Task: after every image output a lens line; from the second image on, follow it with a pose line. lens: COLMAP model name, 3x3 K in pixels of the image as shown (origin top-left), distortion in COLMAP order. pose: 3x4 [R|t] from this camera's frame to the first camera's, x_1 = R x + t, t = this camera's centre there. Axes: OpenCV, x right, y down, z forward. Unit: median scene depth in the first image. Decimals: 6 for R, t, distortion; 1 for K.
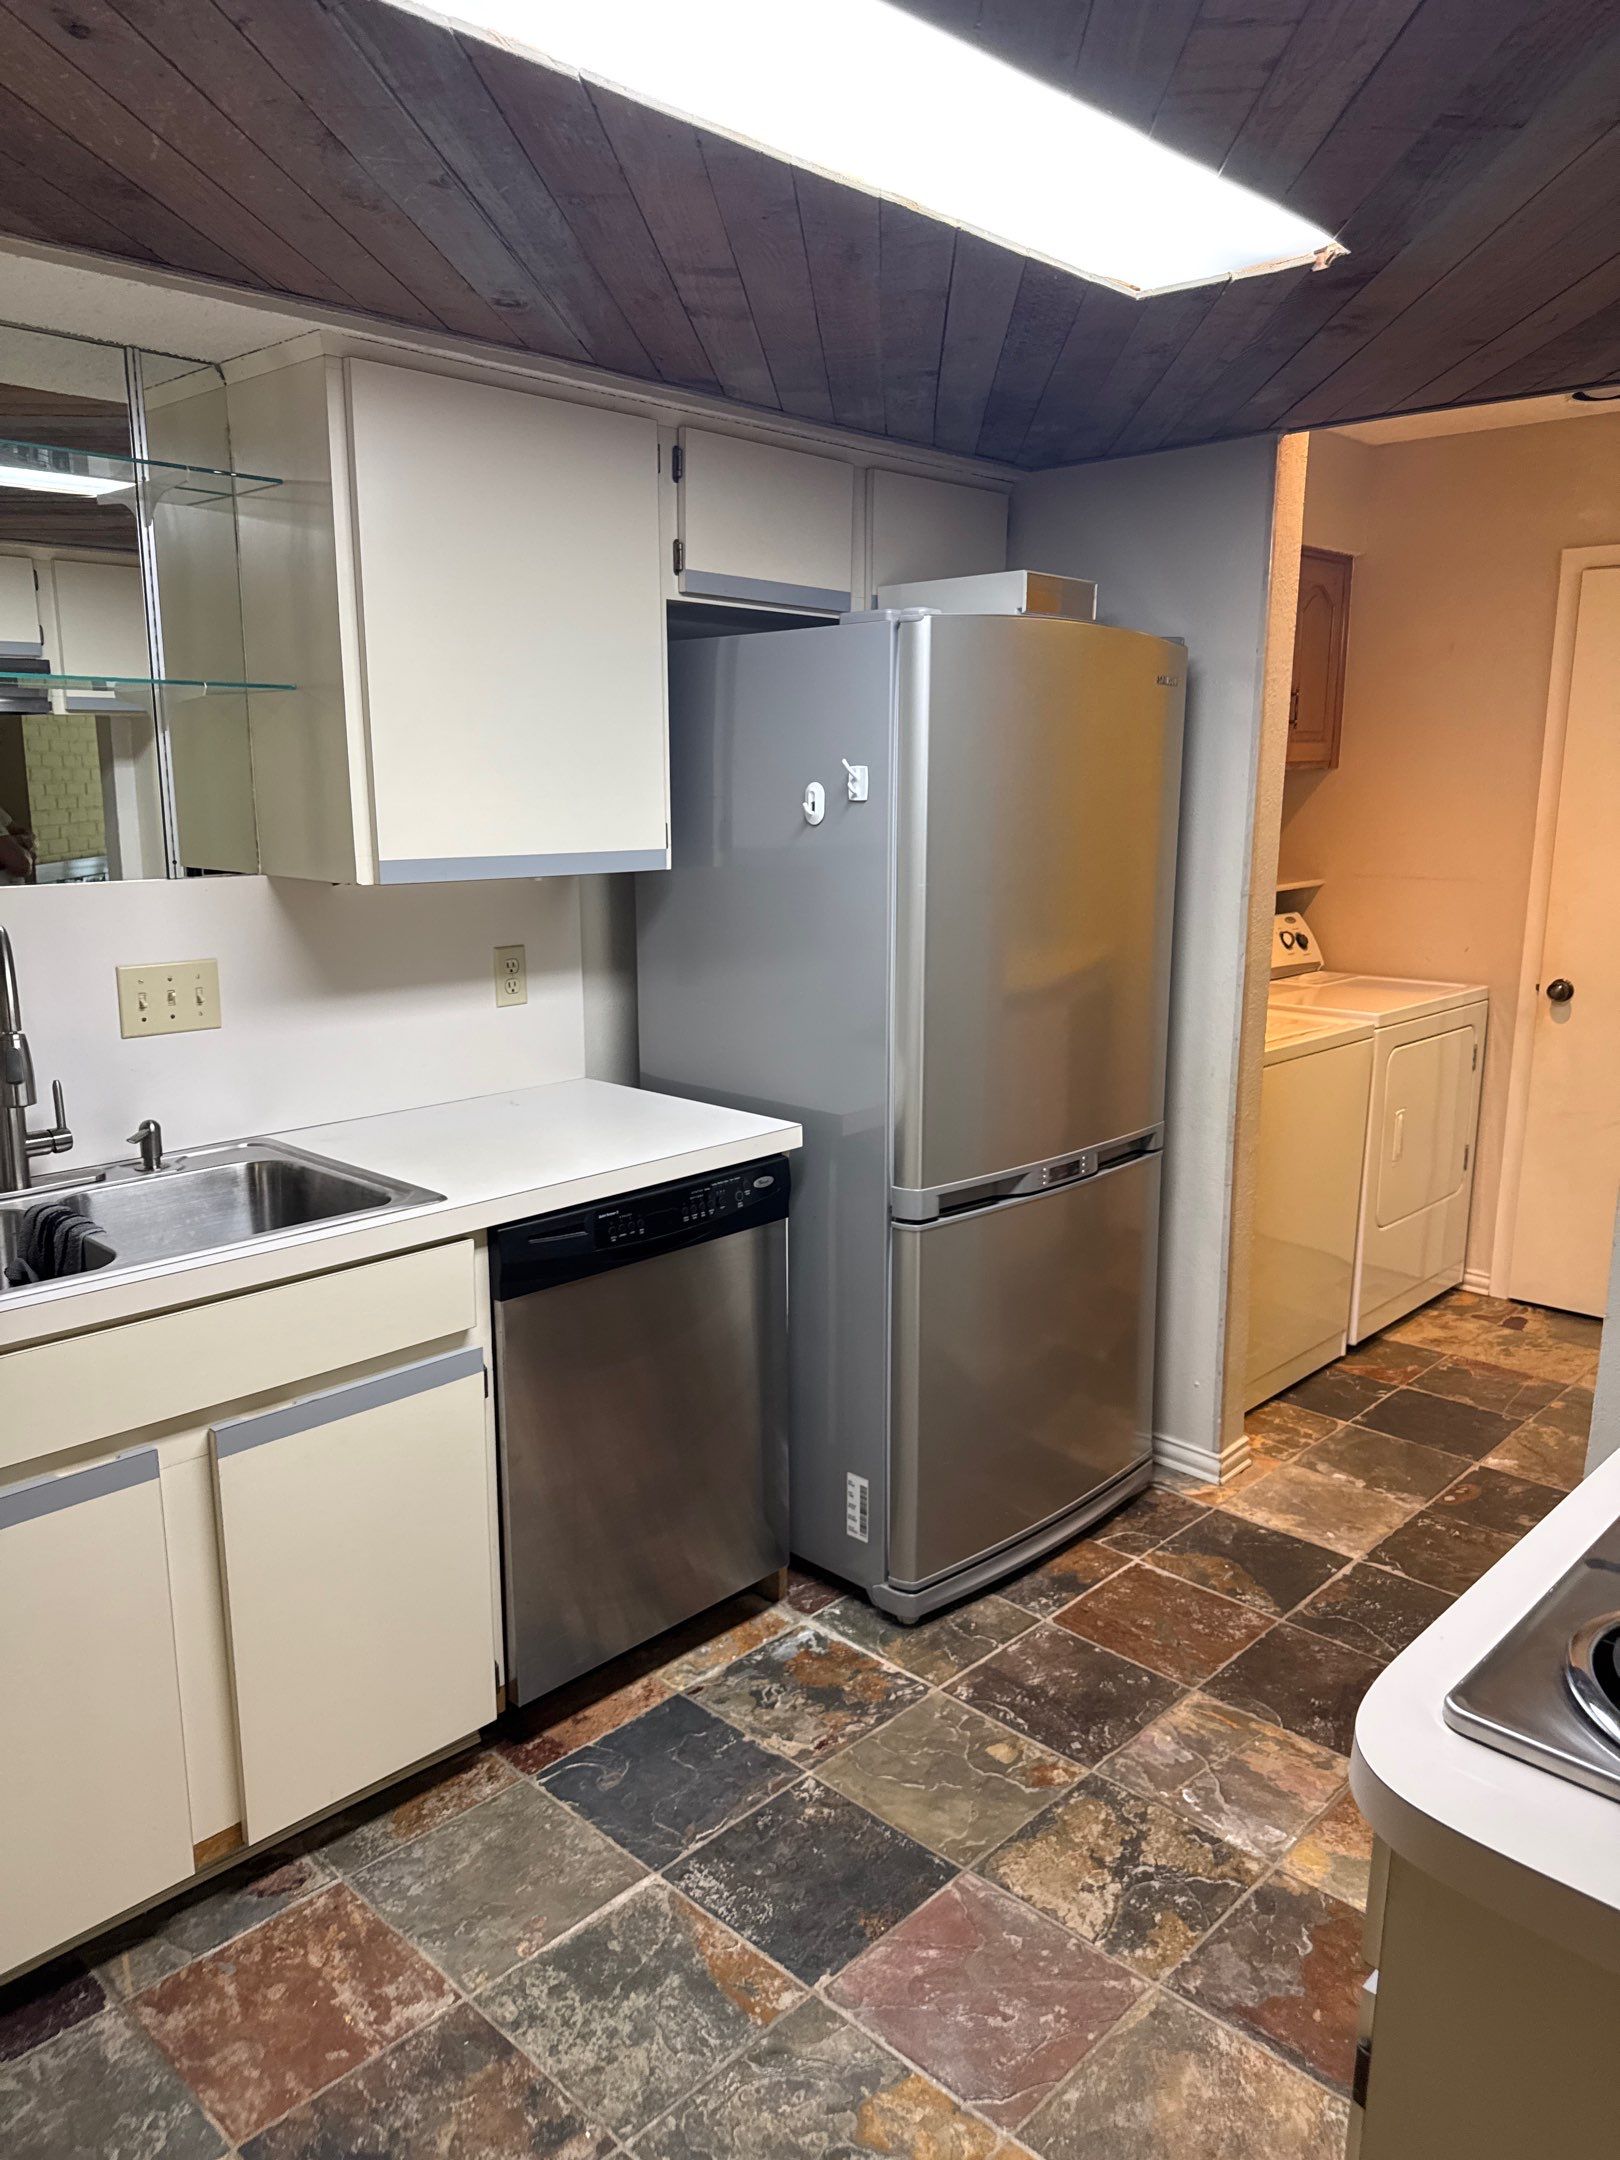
lens RADIAL K [[1557.2, 0, 820.1], [0, 1557.2, 1078.8], [0, 0, 1]] dist [0.041177, -0.040237]
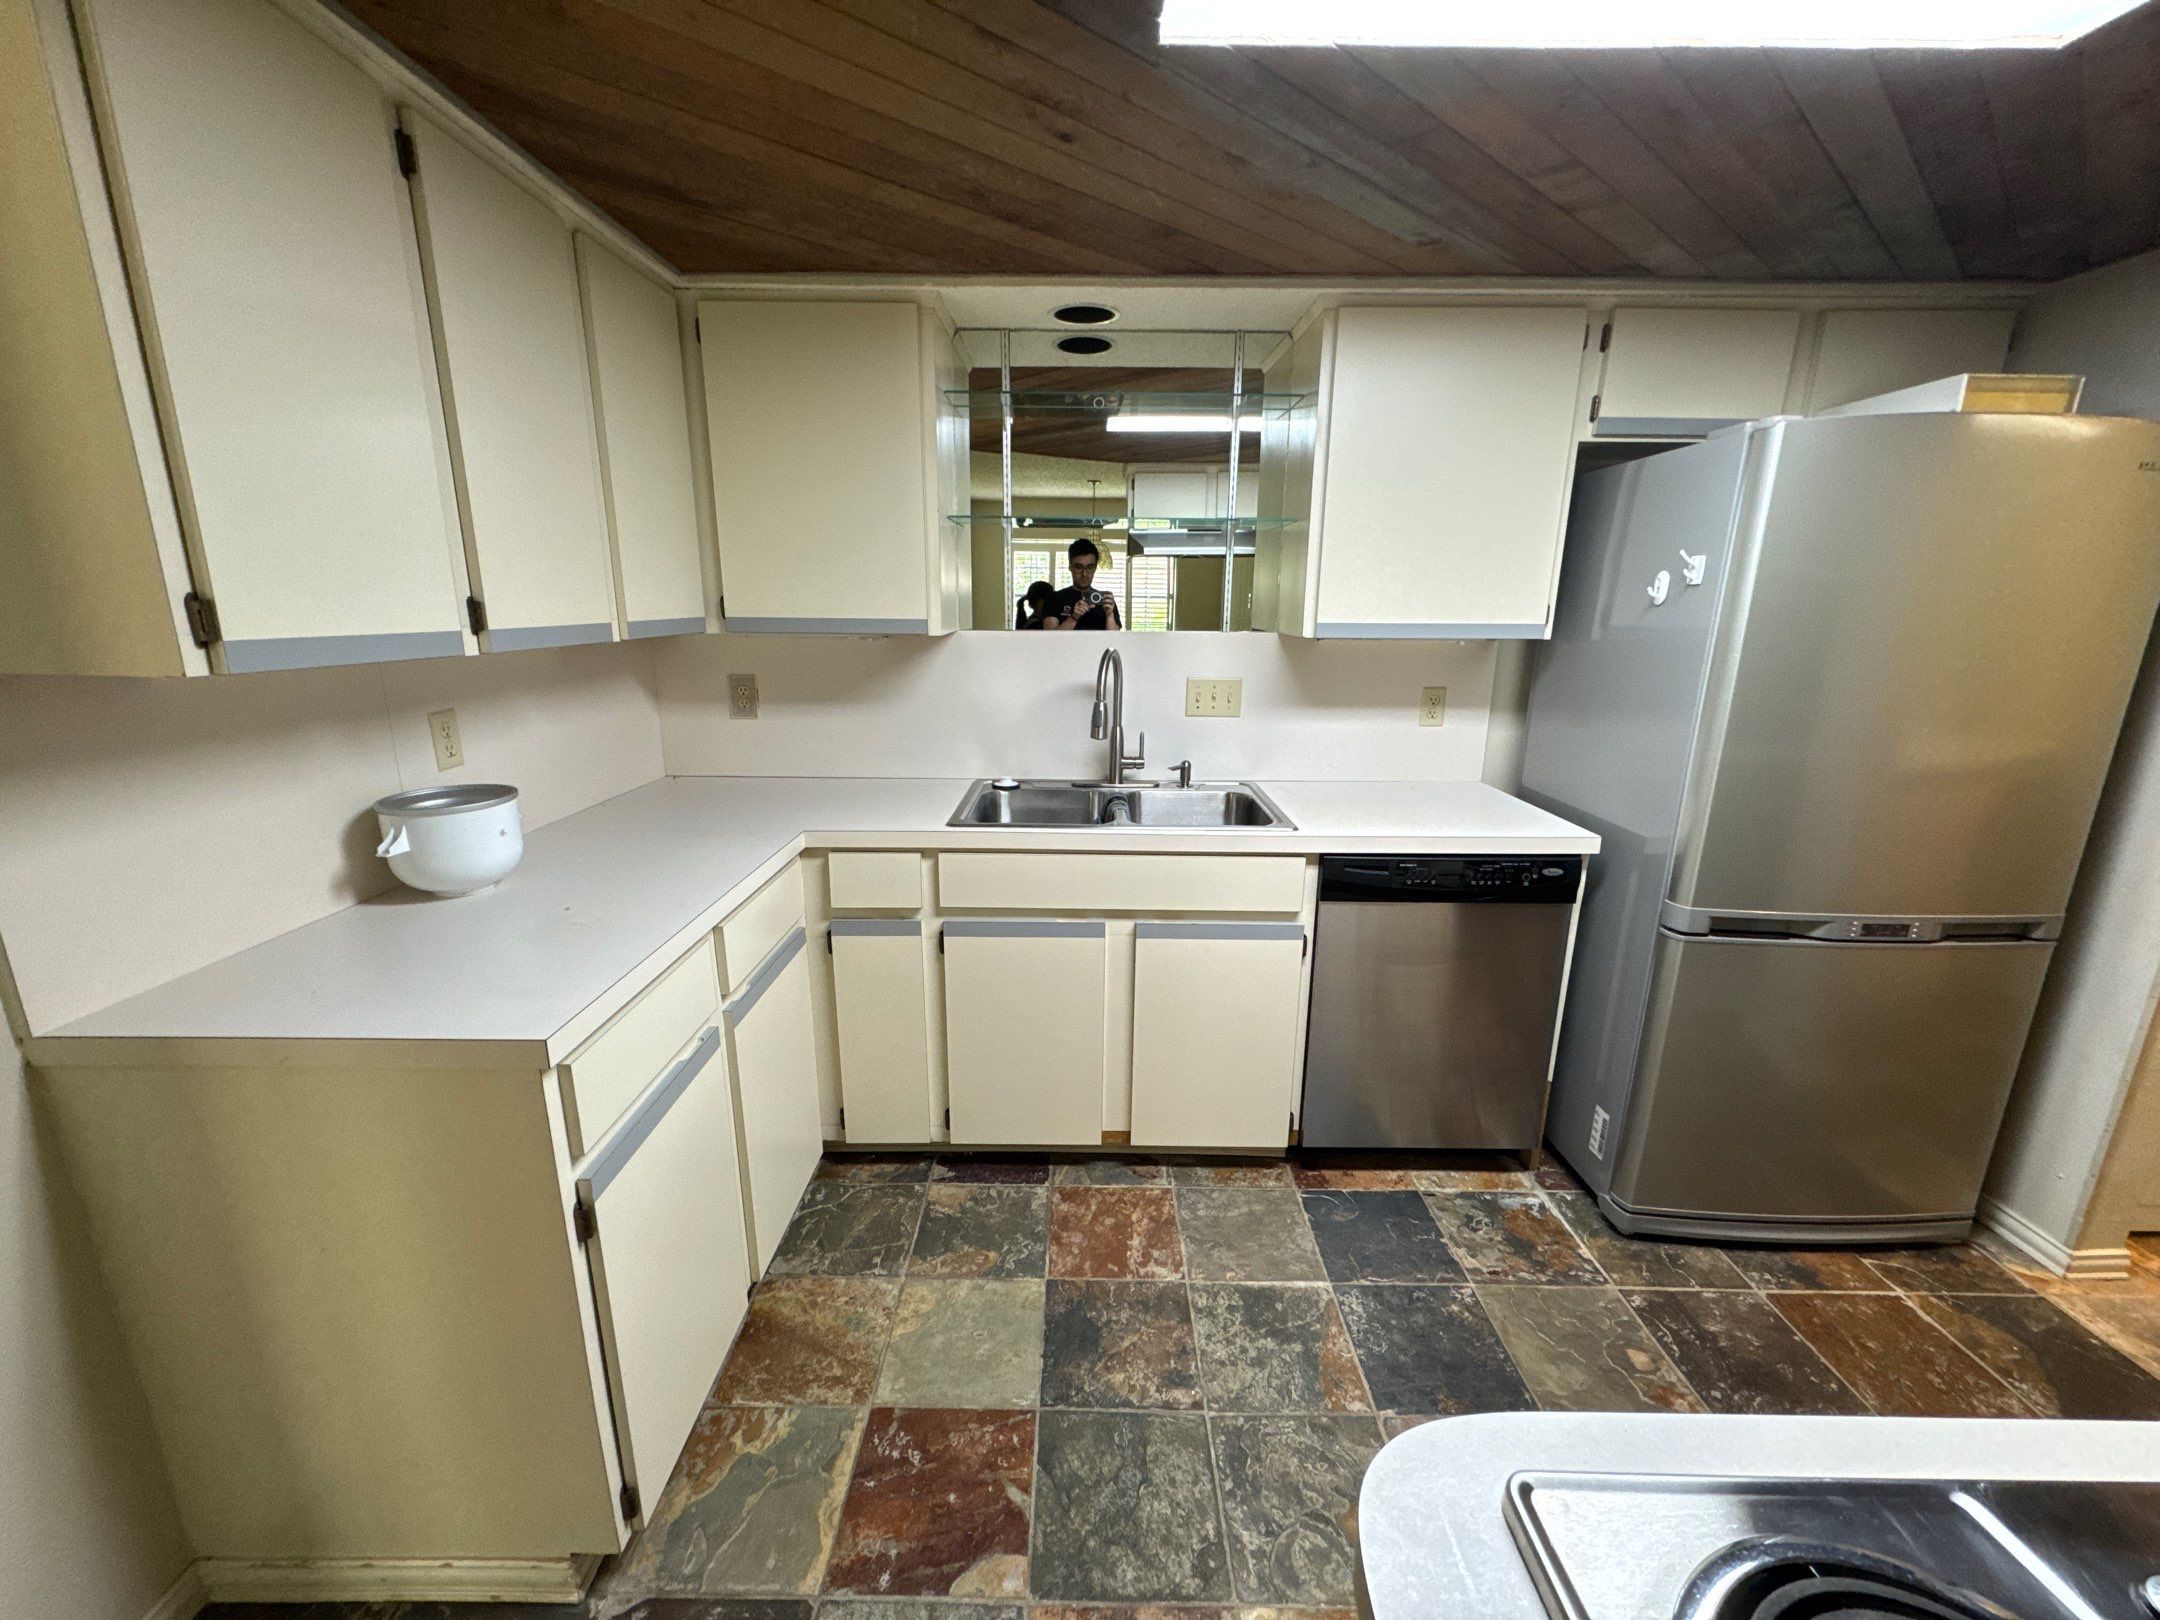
lens RADIAL K [[862.9, 0, 1084.7], [0, 862.9, 811.8], [0, 0, 1]] dist [-0.002765, 0.000704]
pose [[0.683218, 0.179901, -0.707707, 0.235974], [-0.148922, 0.983135, 0.106146, -0.004686], [0.714867, 0.032873, 0.698487, 0.207644]]
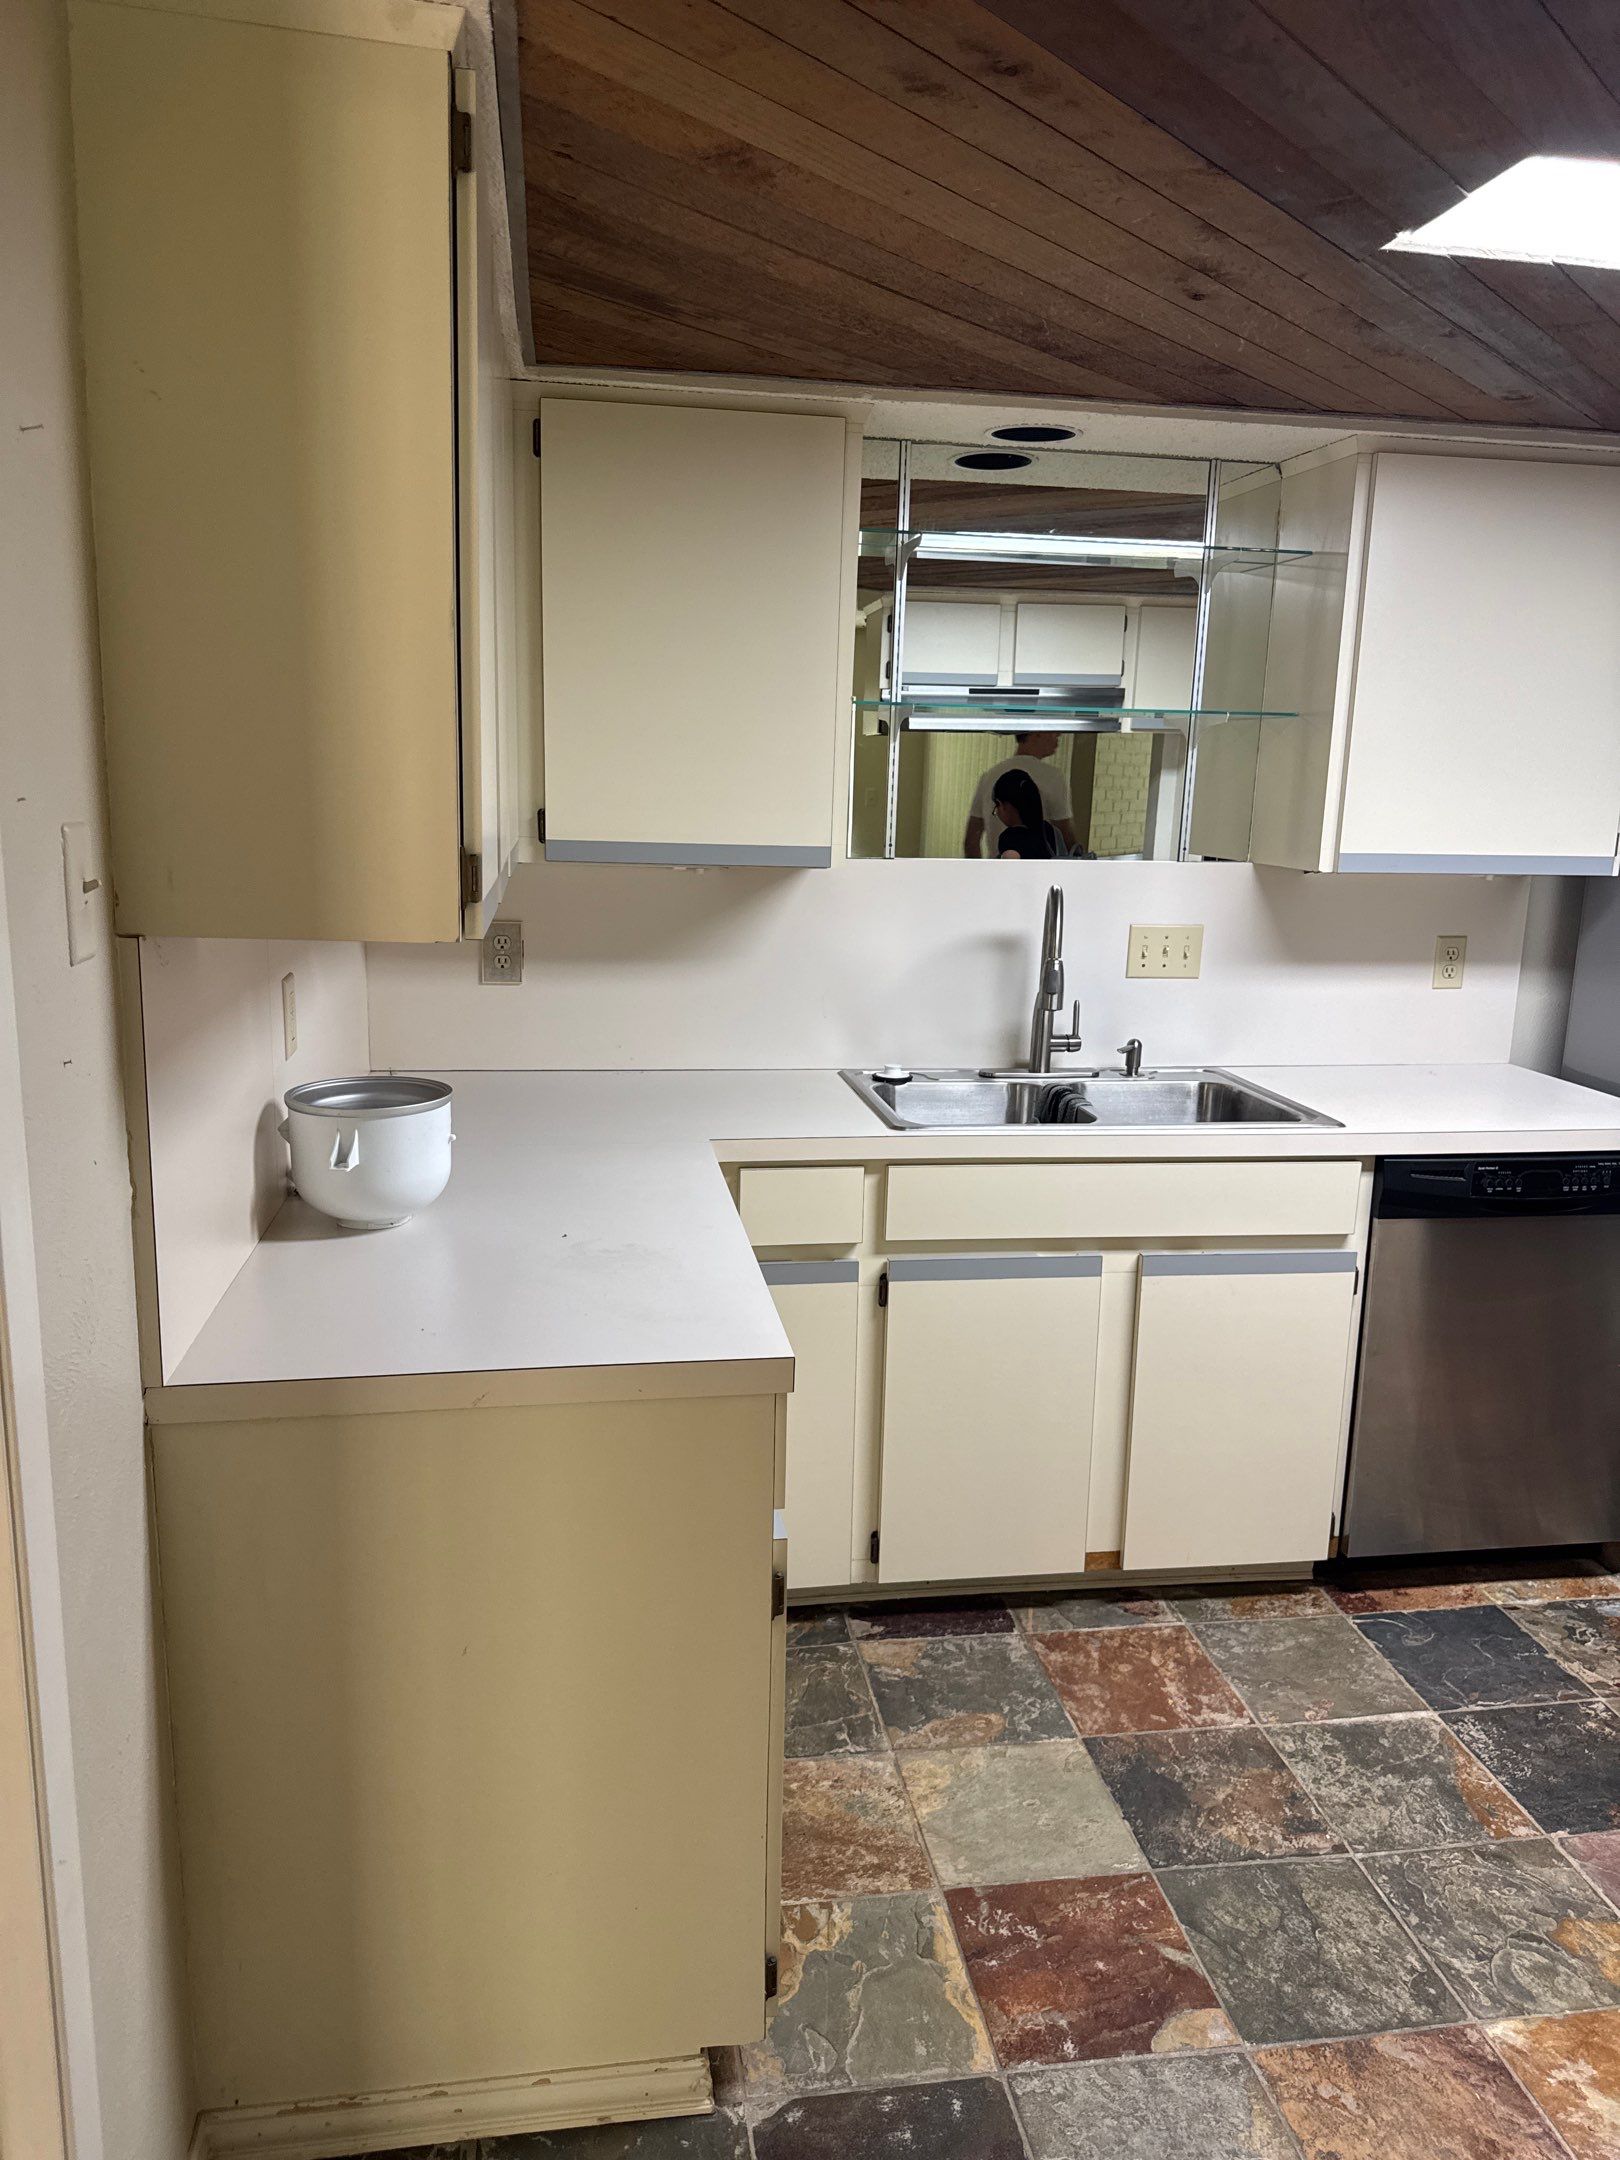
lens RADIAL K [[1583.4, 0, 779.5], [0, 1583.4, 1070.4], [0, 0, 1]] dist [0.017096, -0.029478]
pose [[0.791834, 0.134994, -0.595630, 0.145701], [-0.142172, 0.989216, 0.035192, 0.050386], [0.593958, 0.056816, 0.802487, -0.273772]]
